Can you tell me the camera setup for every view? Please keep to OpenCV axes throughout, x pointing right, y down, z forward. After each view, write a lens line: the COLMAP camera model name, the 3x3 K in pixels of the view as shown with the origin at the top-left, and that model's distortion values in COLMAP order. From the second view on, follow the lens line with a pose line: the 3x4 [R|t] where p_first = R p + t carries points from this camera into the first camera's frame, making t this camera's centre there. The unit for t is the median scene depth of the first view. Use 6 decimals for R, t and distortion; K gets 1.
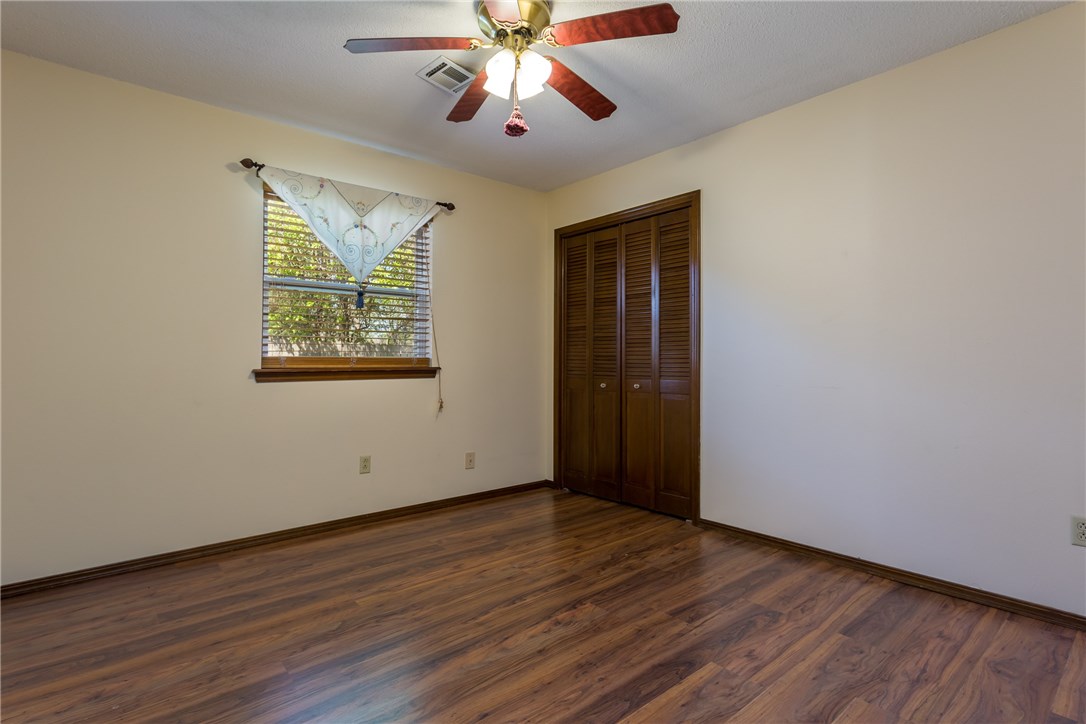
lens RADIAL K [[532.9, 0, 541.2], [0, 532.9, 358.3], [0, 0, 1]] dist [-0.000097, 0.002278]
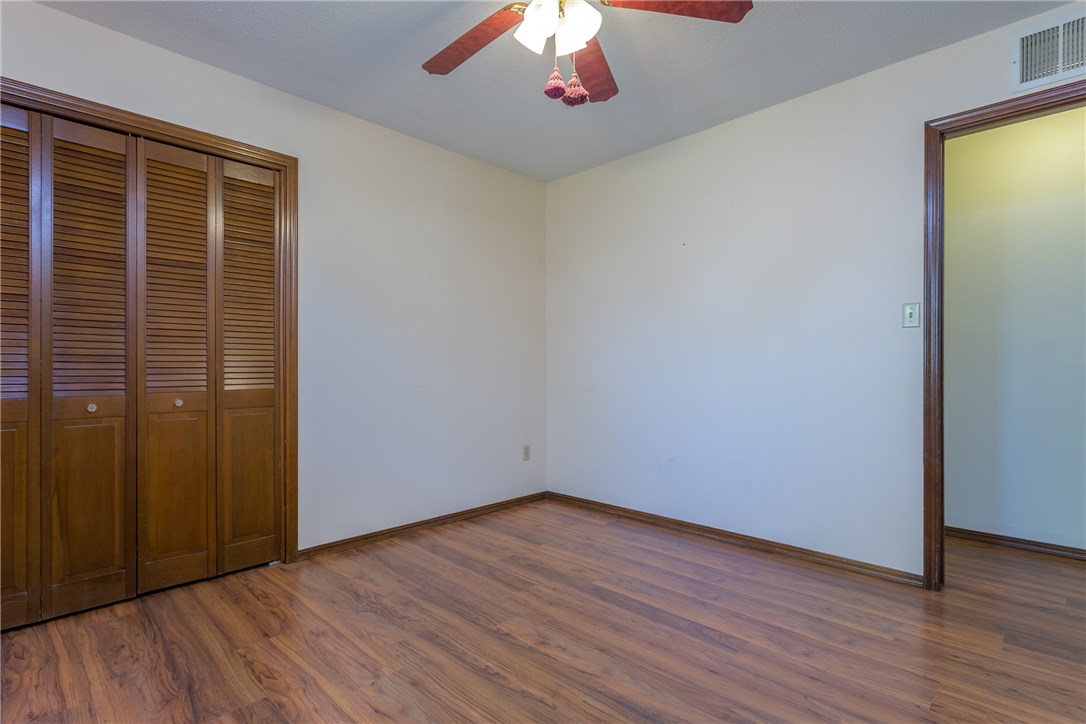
lens RADIAL K [[532.9, 0, 540.2], [0, 532.9, 368.2], [0, 0, 1]] dist [-0.000097, 0.002278]
pose [[-0.086417, -0.006428, 0.996238, -0.741542], [-0.007181, 0.999957, 0.005829, 0.005105], [-0.996233, -0.006650, -0.086460, 0.895585]]
